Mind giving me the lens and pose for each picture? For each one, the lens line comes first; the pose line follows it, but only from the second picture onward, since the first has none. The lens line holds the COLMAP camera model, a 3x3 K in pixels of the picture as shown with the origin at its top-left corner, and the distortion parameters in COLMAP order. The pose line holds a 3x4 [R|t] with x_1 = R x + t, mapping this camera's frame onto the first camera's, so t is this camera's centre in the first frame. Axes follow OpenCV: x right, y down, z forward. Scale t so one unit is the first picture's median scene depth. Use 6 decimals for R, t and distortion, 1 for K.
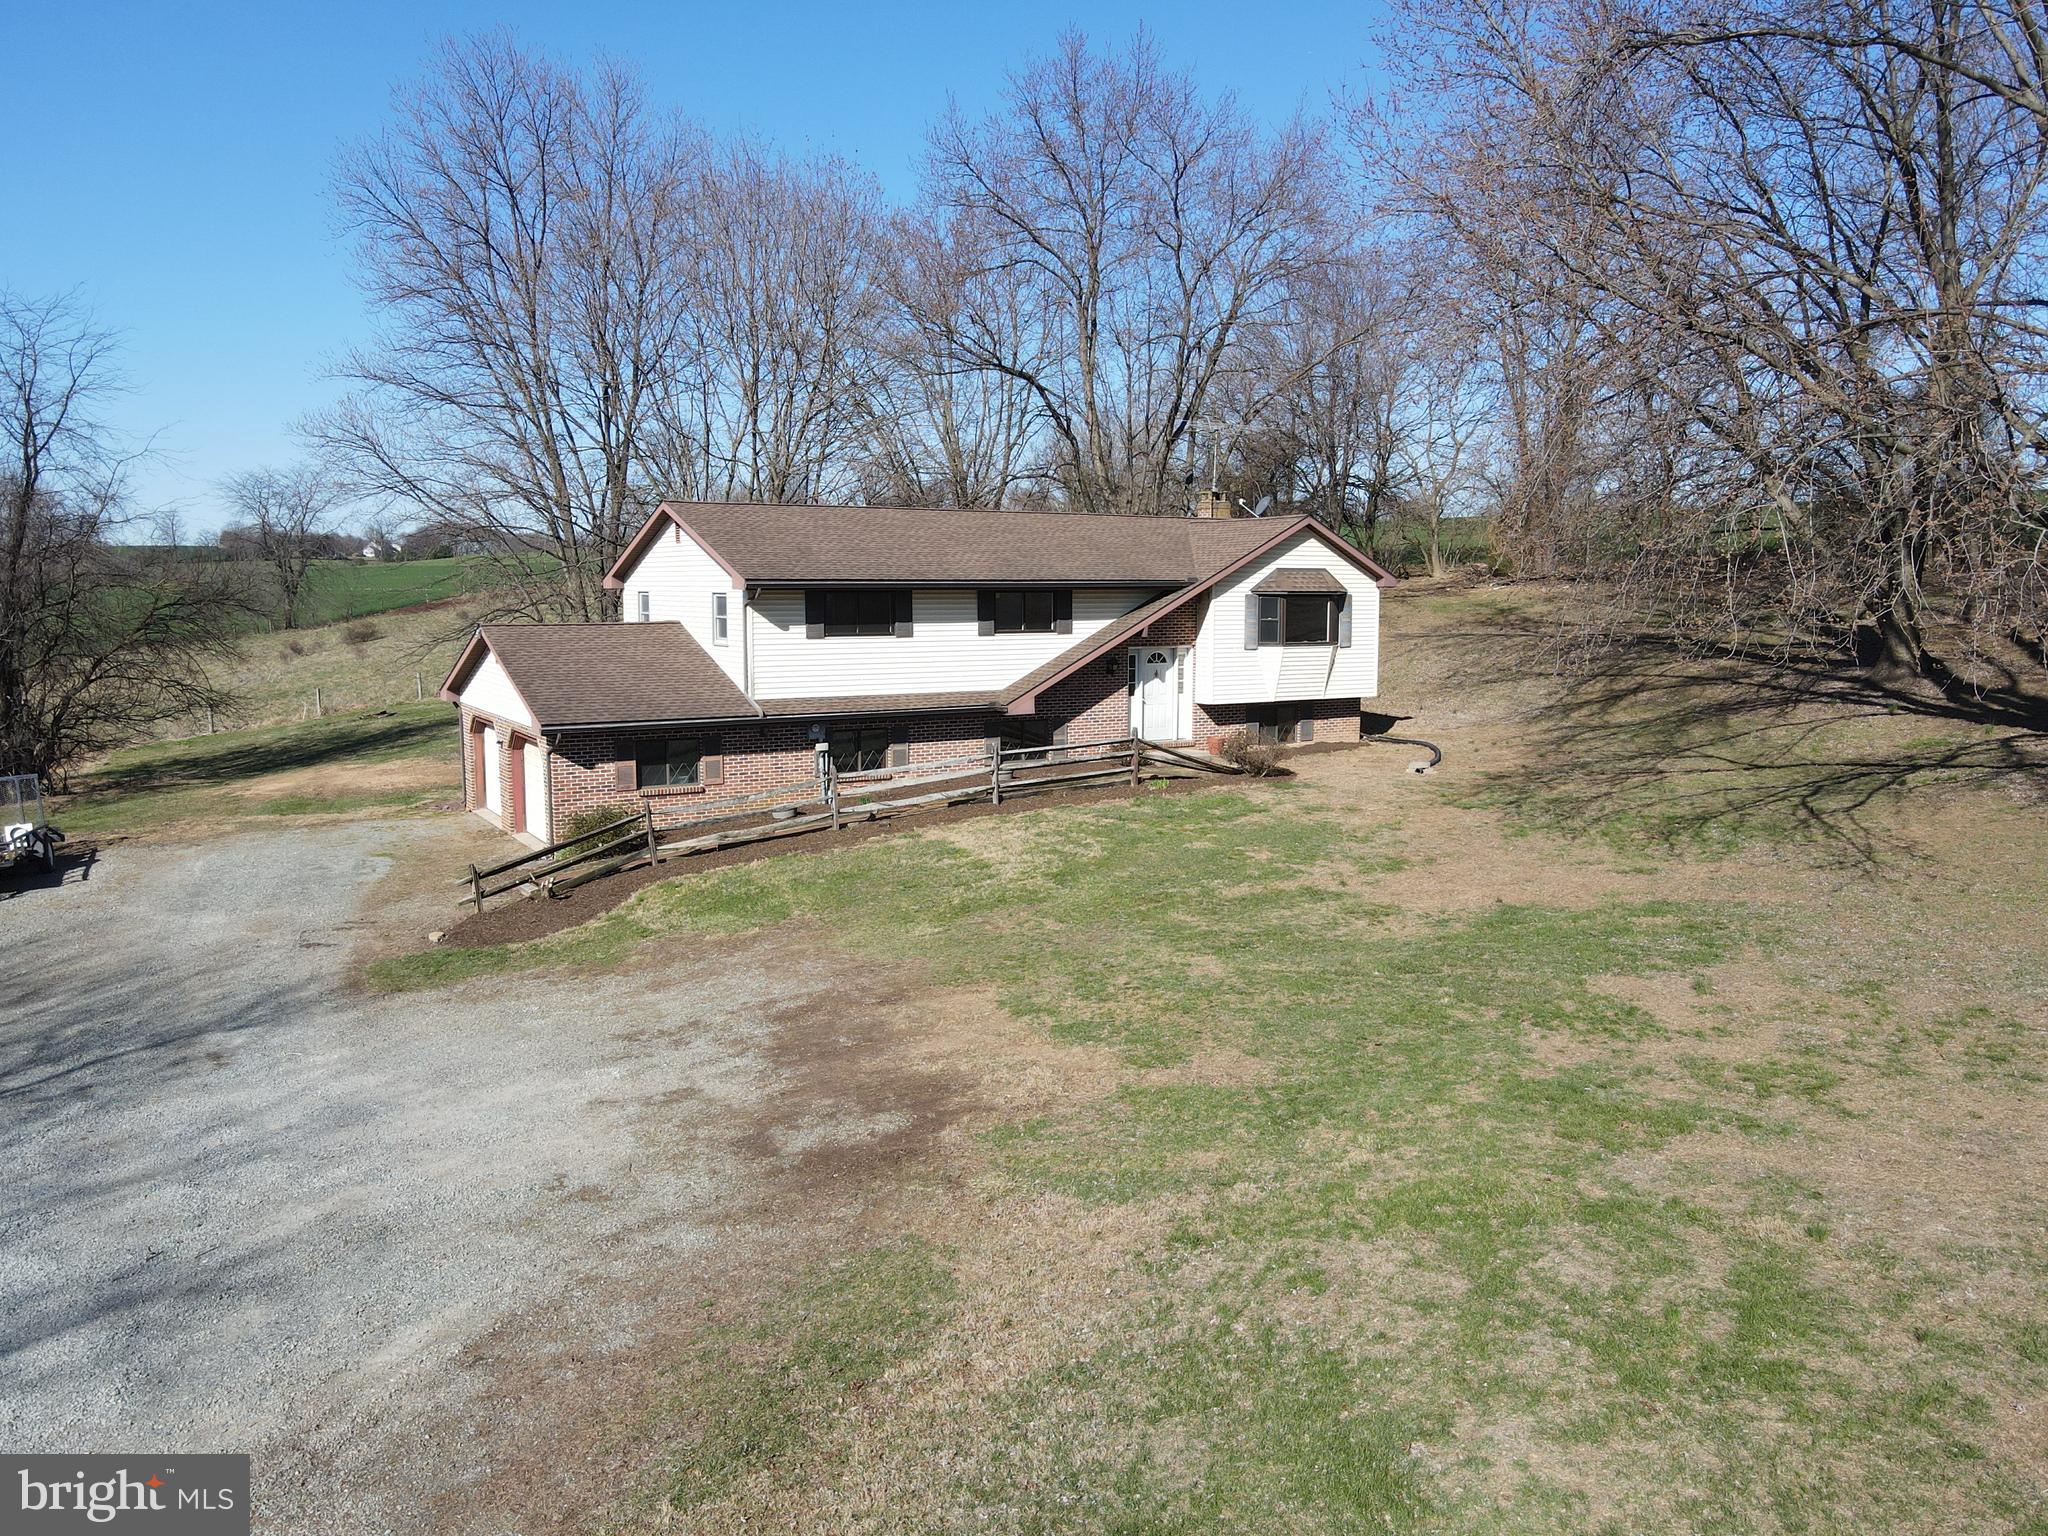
lens RADIAL K [[1520.2, 0, 1018.5], [0, 1520.2, 771.0], [0, 0, 1]] dist [0.001411, 0.021274]
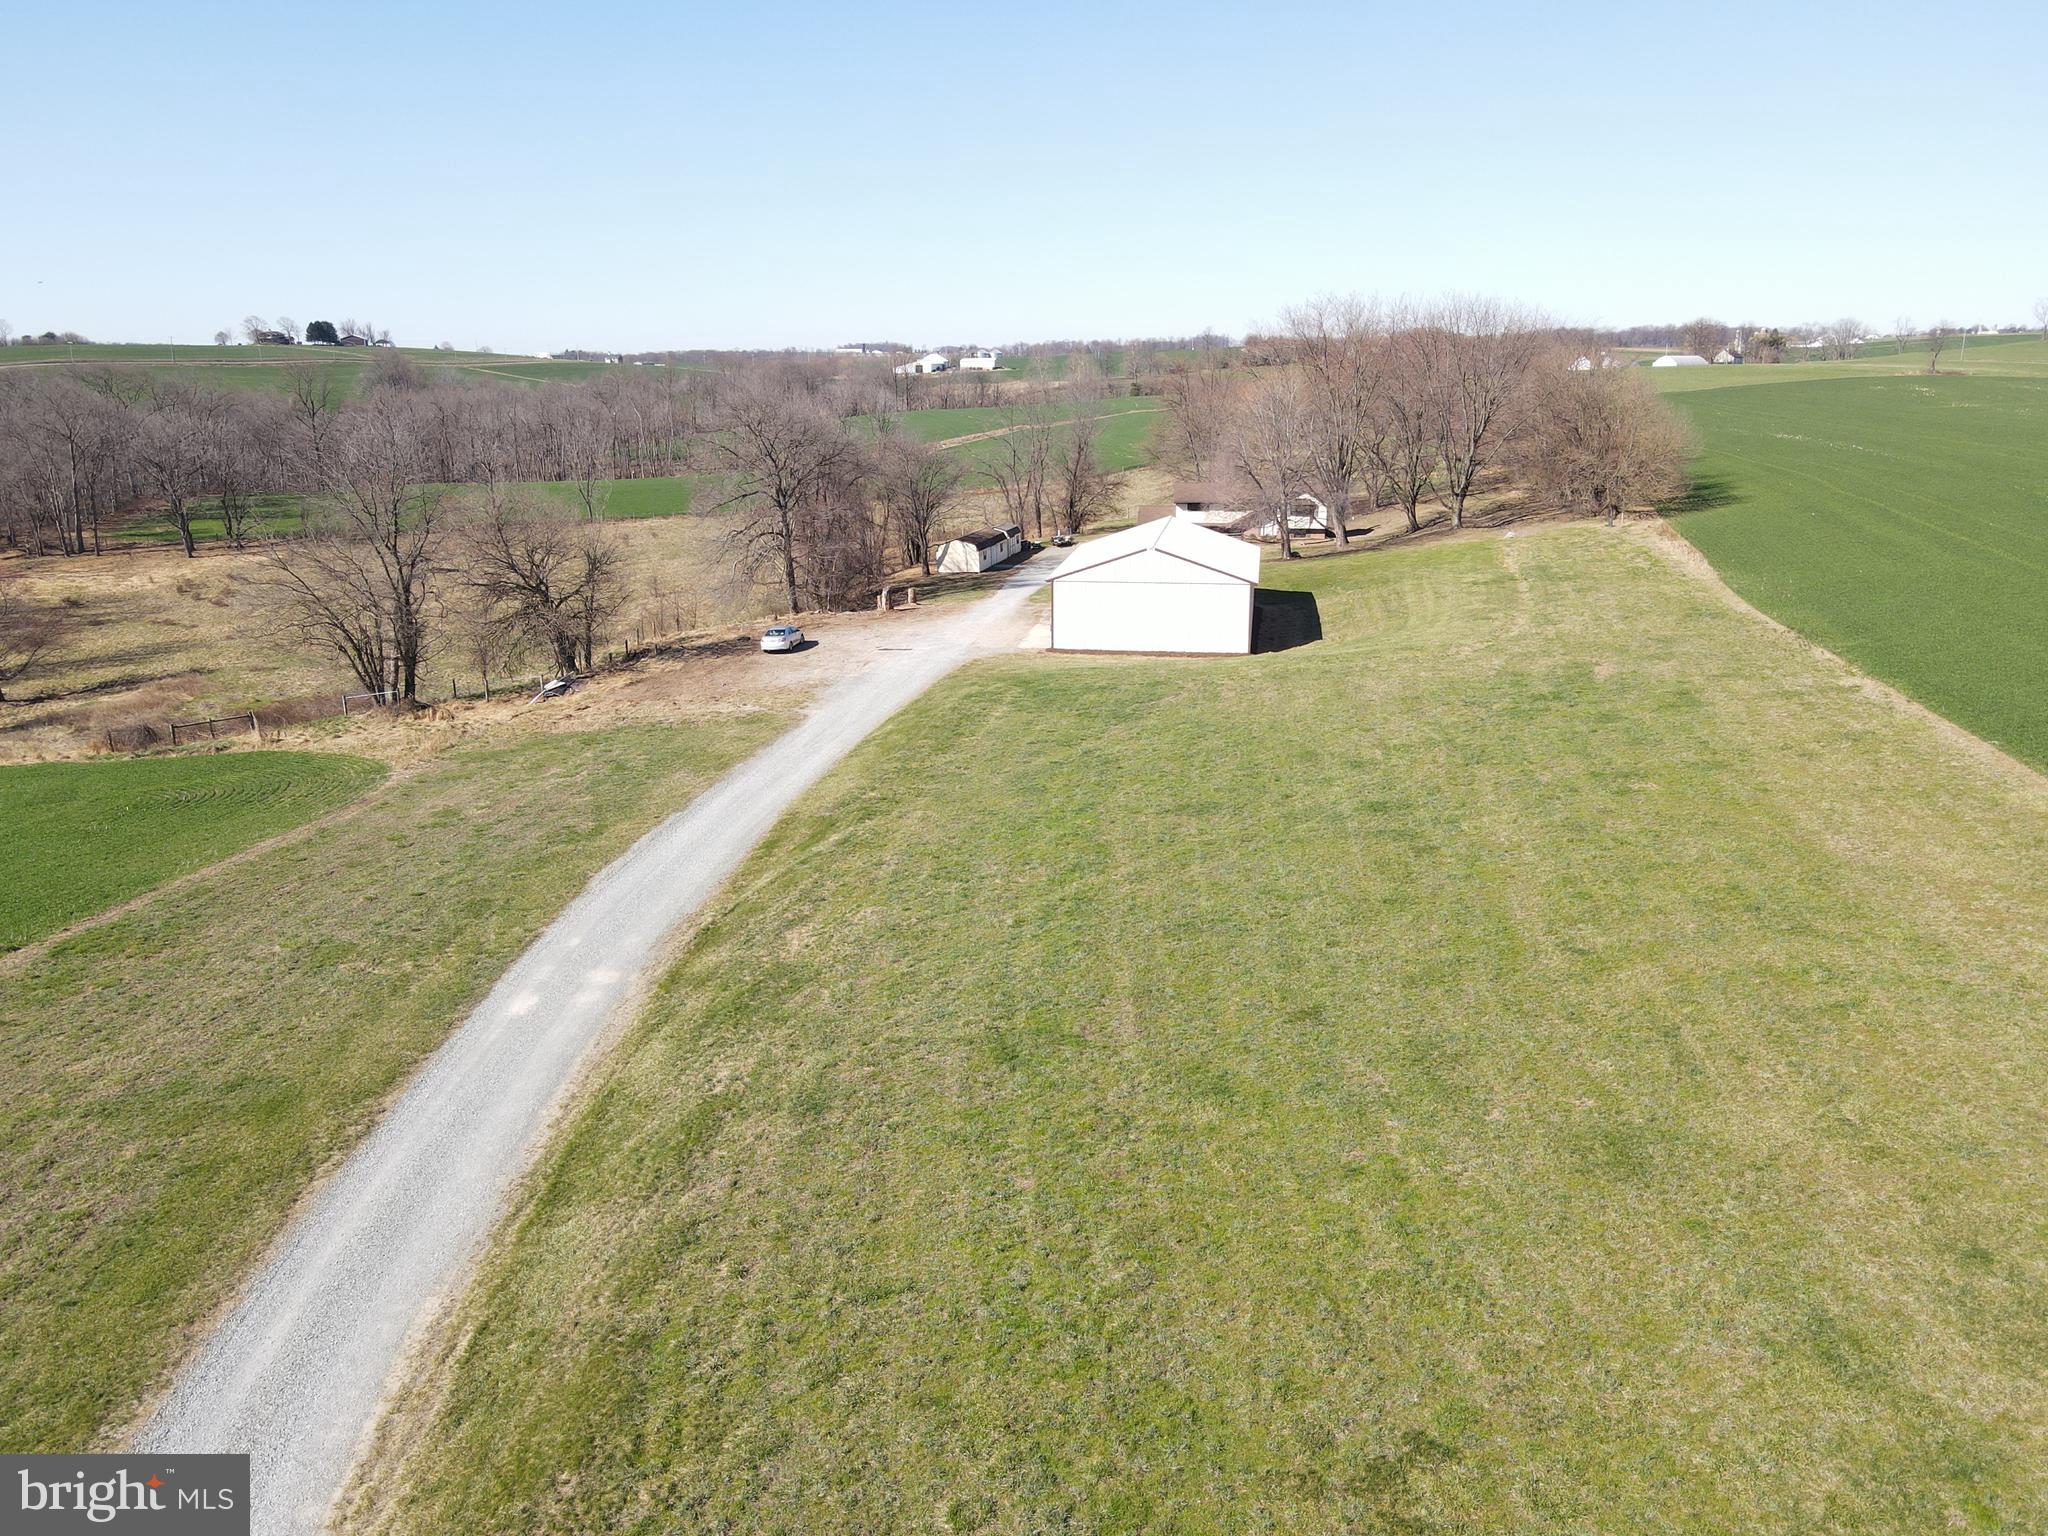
lens RADIAL K [[1520.2, 0, 1009.8], [0, 1520.2, 761.0], [0, 0, 1]] dist [0.001411, 0.021274]
pose [[0.801556, 0.147751, -0.579377, 2.520996], [-0.067093, 0.985094, 0.158394, -0.025979], [0.594144, -0.088089, 0.799521, -3.651588]]
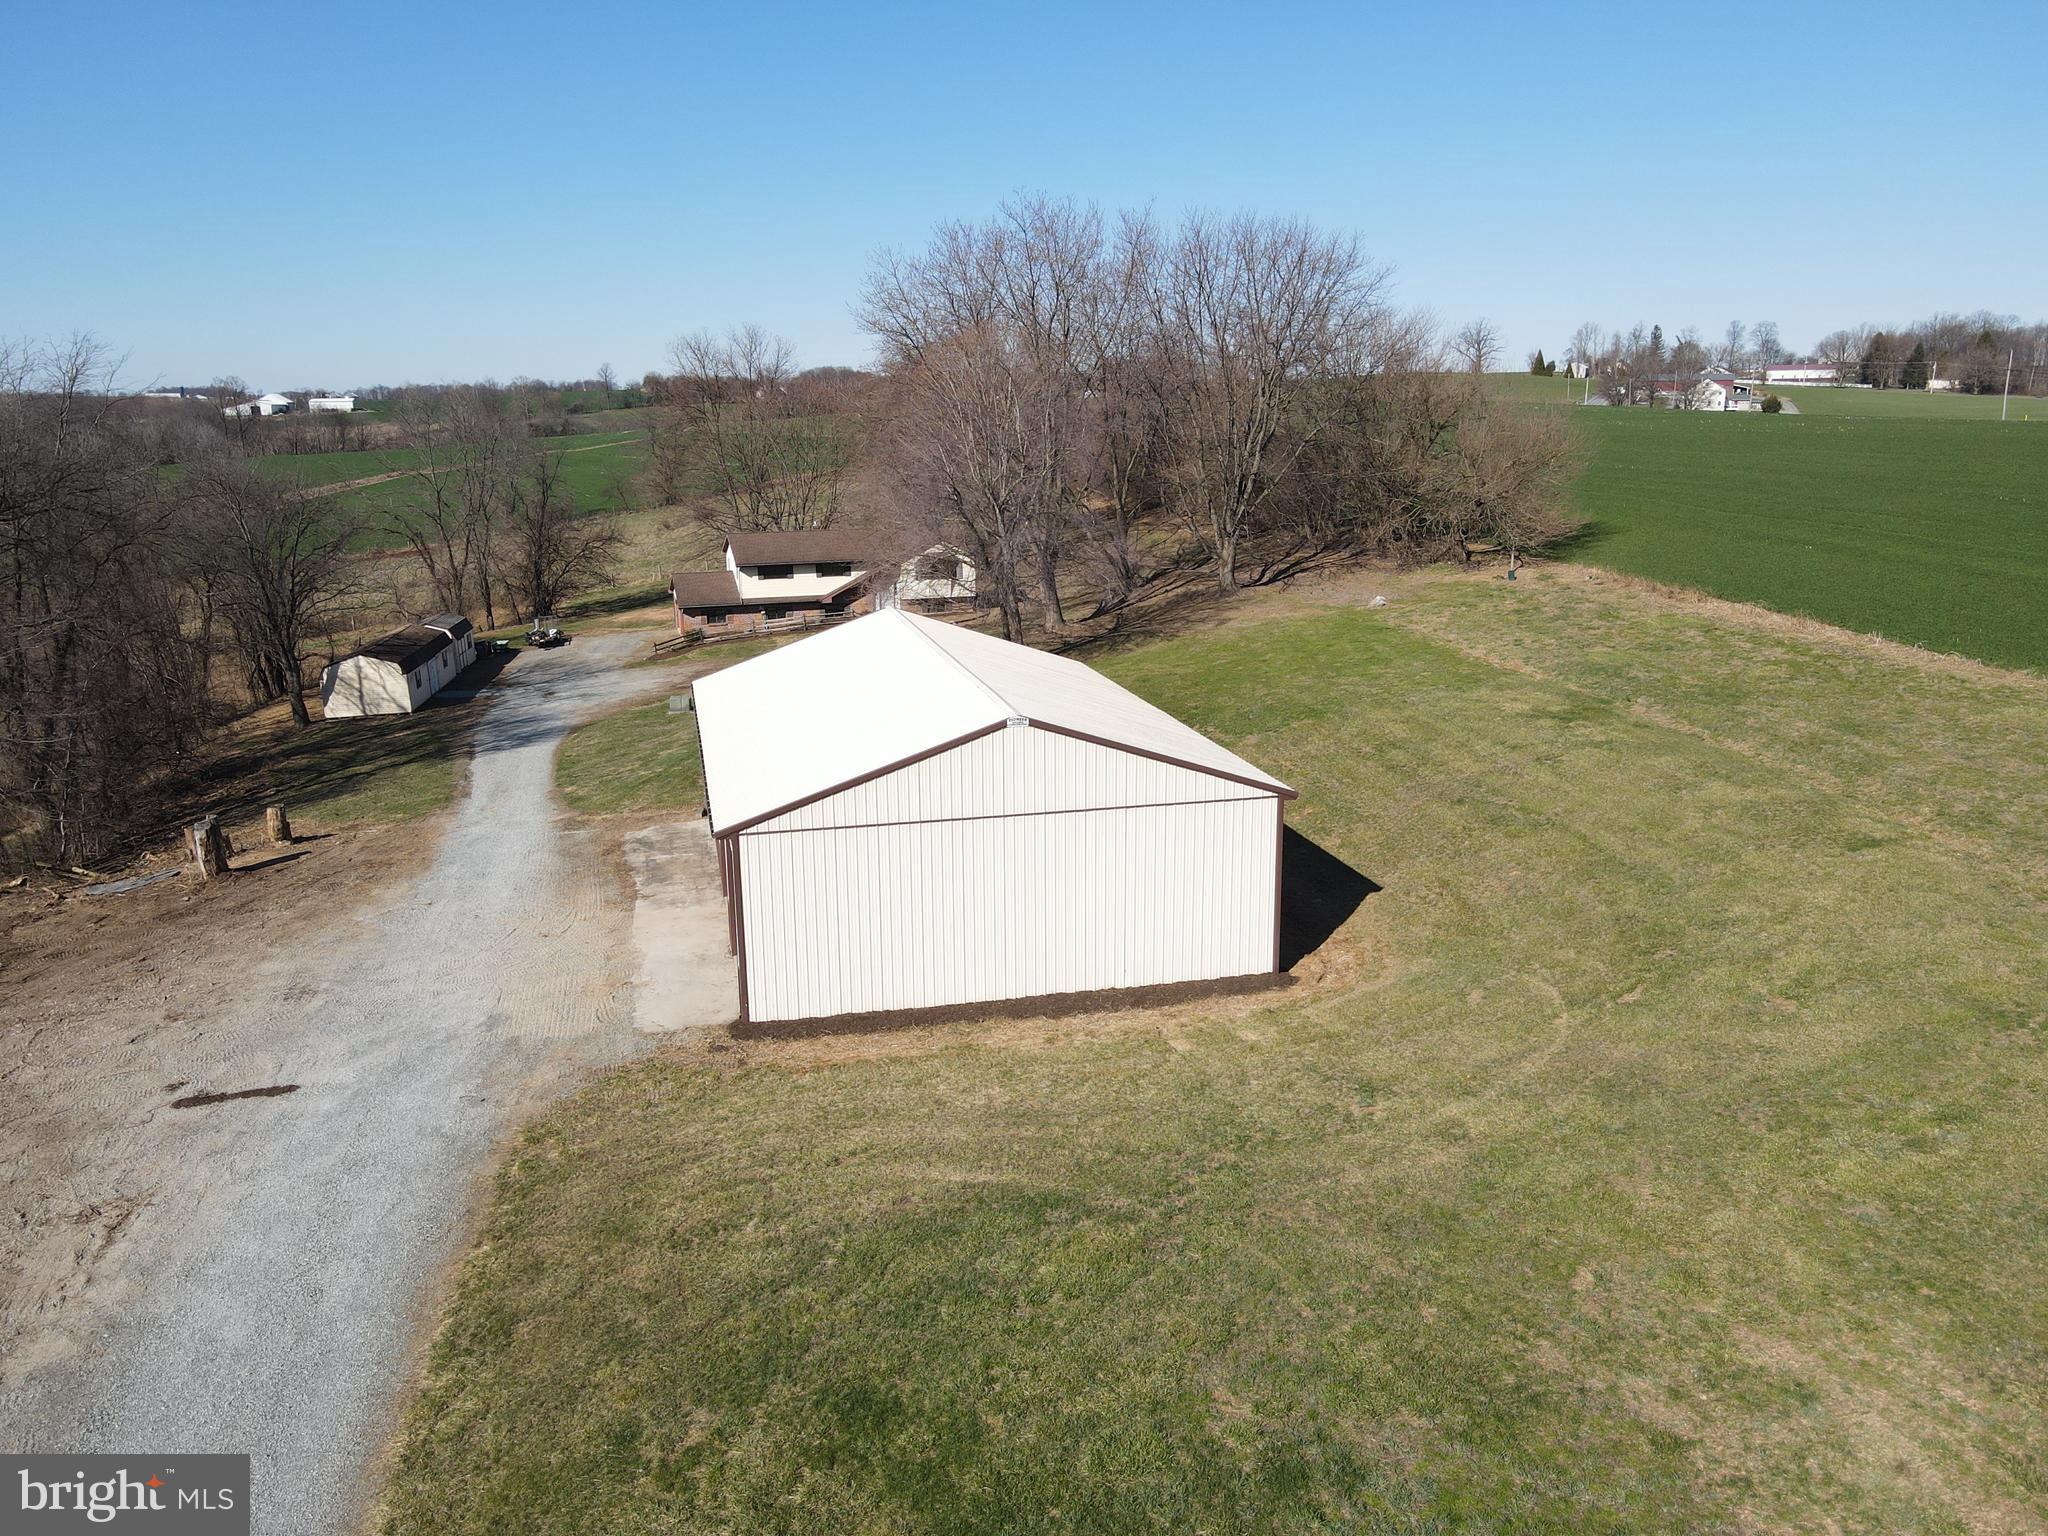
lens RADIAL K [[1520.2, 0, 1028.8], [0, 1520.2, 775.7], [0, 0, 1]] dist [0.001411, 0.021274]
pose [[0.971187, 0.047876, -0.233461, 1.191237], [-0.019794, 0.992433, 0.121178, -0.072808], [0.237496, -0.113065, 0.964786, -2.061585]]
